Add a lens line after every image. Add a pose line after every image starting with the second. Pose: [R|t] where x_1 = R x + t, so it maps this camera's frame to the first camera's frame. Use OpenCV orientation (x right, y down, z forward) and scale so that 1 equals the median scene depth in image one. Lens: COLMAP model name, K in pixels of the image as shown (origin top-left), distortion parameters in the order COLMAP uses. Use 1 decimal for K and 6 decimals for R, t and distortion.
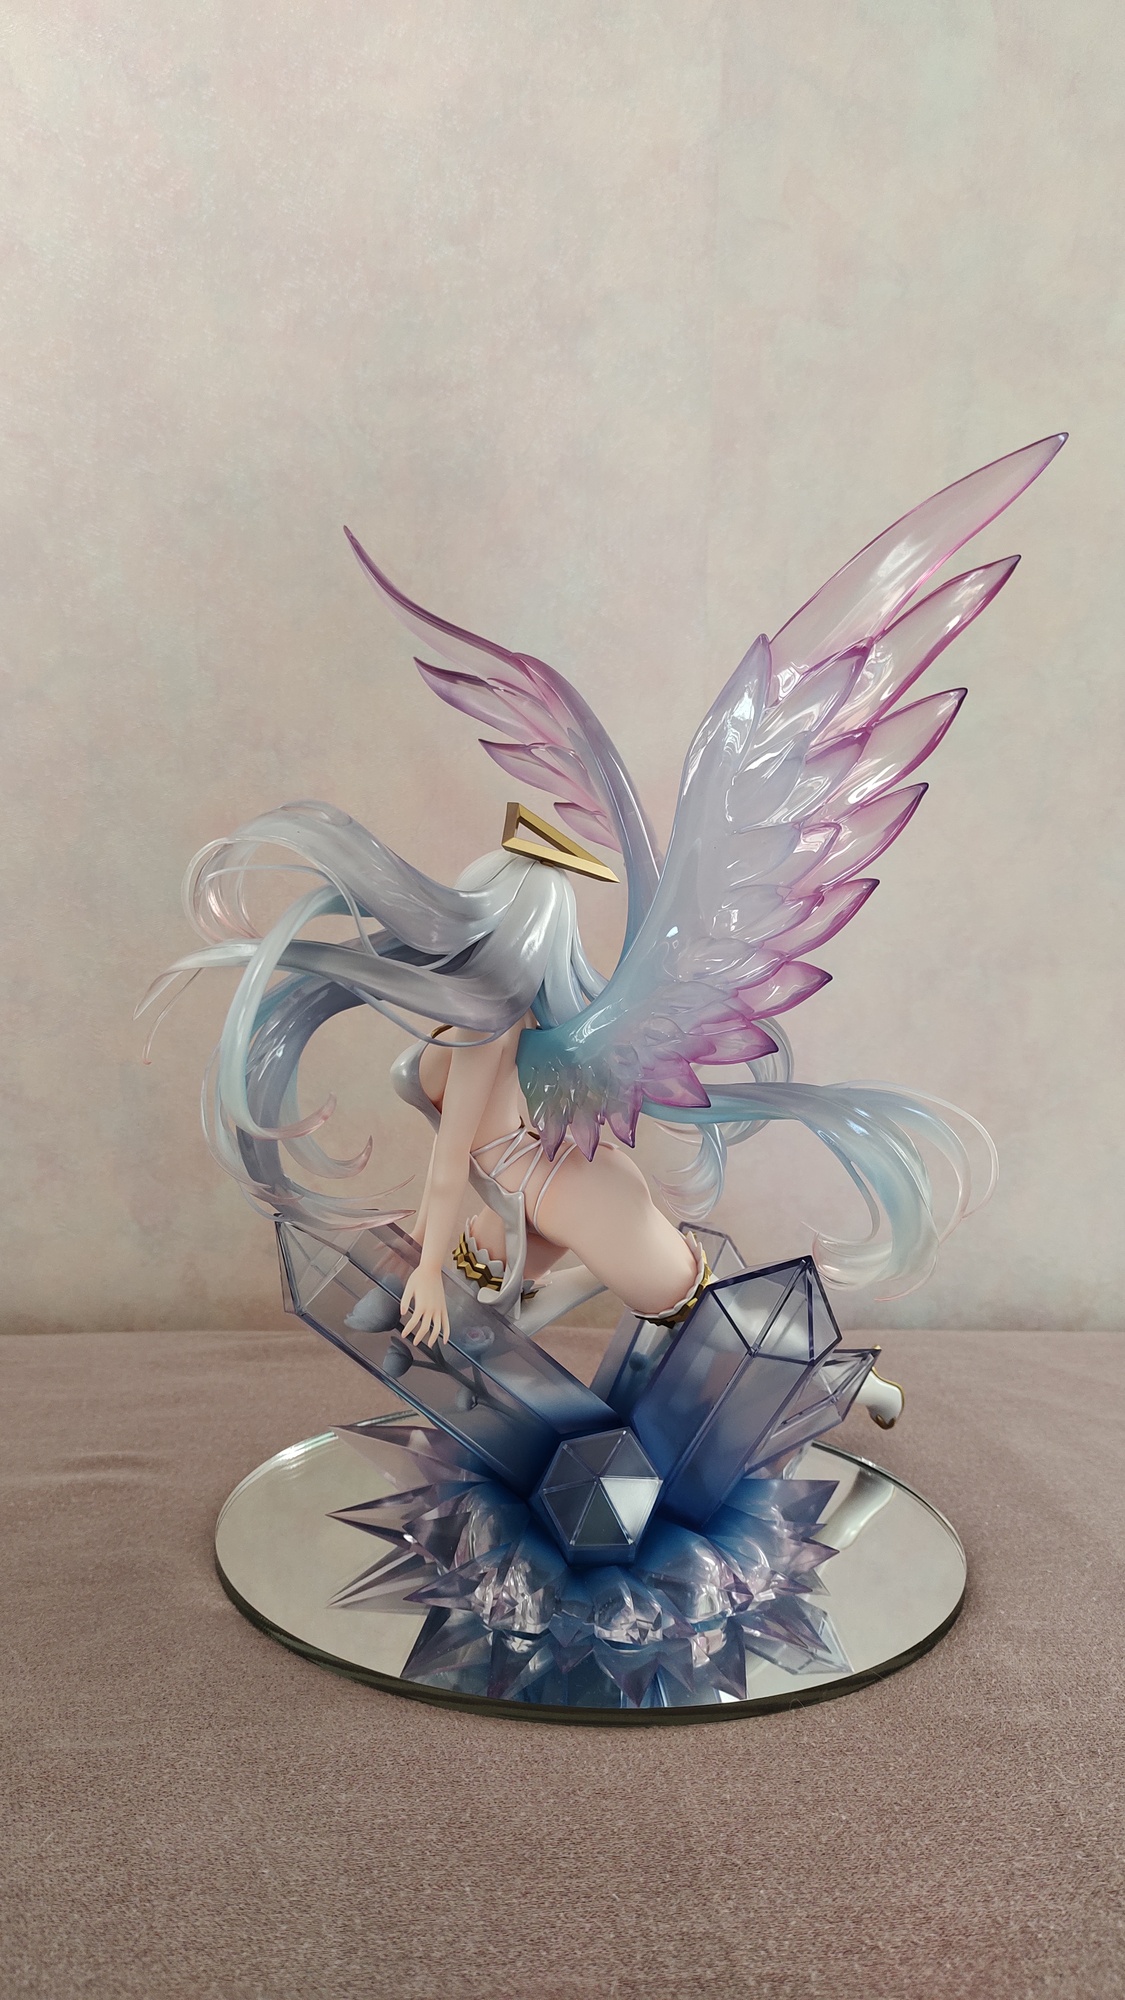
lens RADIAL K [[1553.8, 0, 540.5], [0, 1553.8, 1012.6], [0, 0, 1]] dist [0.033832, -0.053396]
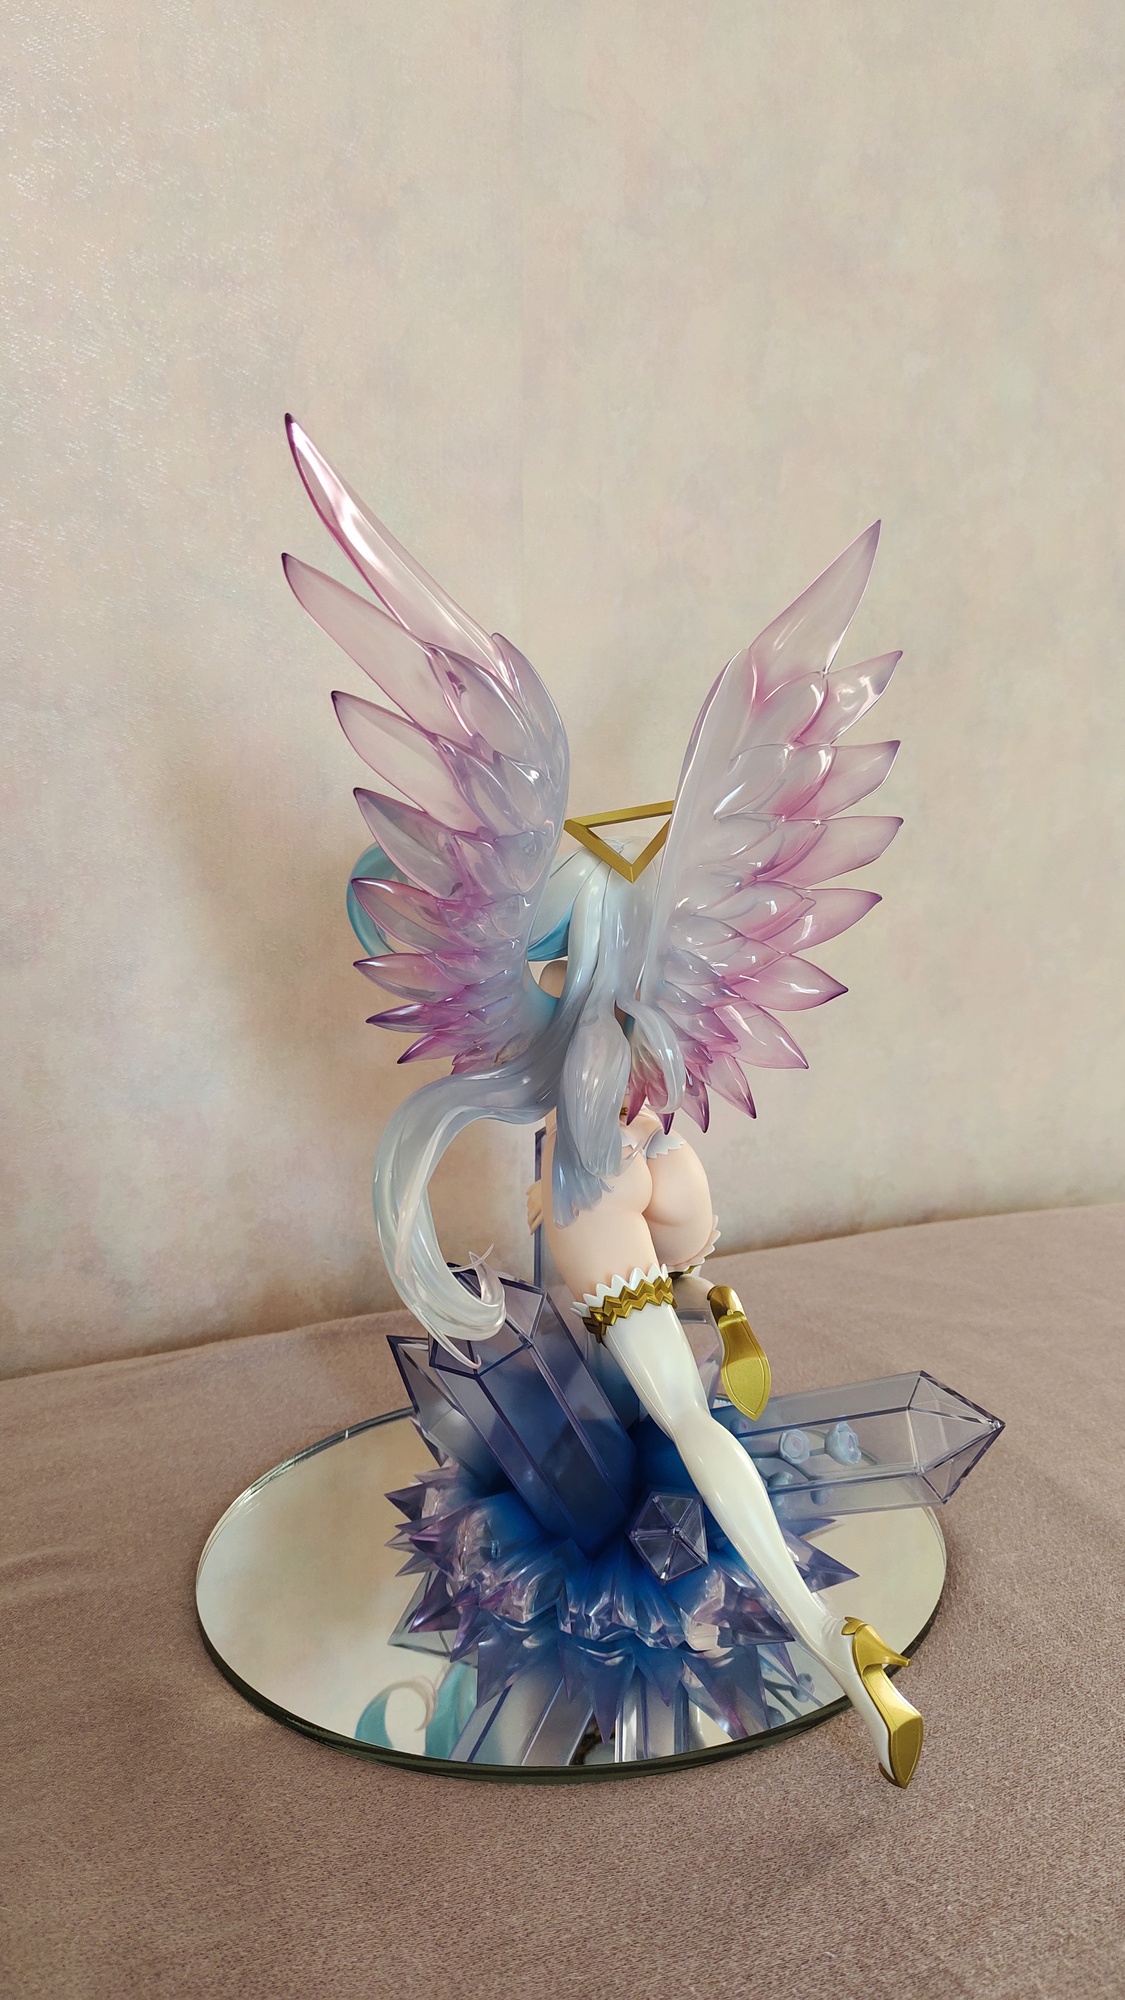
lens RADIAL K [[1553.8, 0, 564.7], [0, 1553.8, 1016.5], [0, 0, 1]] dist [0.033832, -0.053396]
pose [[0.942427, -0.095154, 0.320590, -0.211780], [0.058358, 0.990750, 0.122509, -0.095377], [-0.329282, -0.096747, 0.939262, 0.090560]]
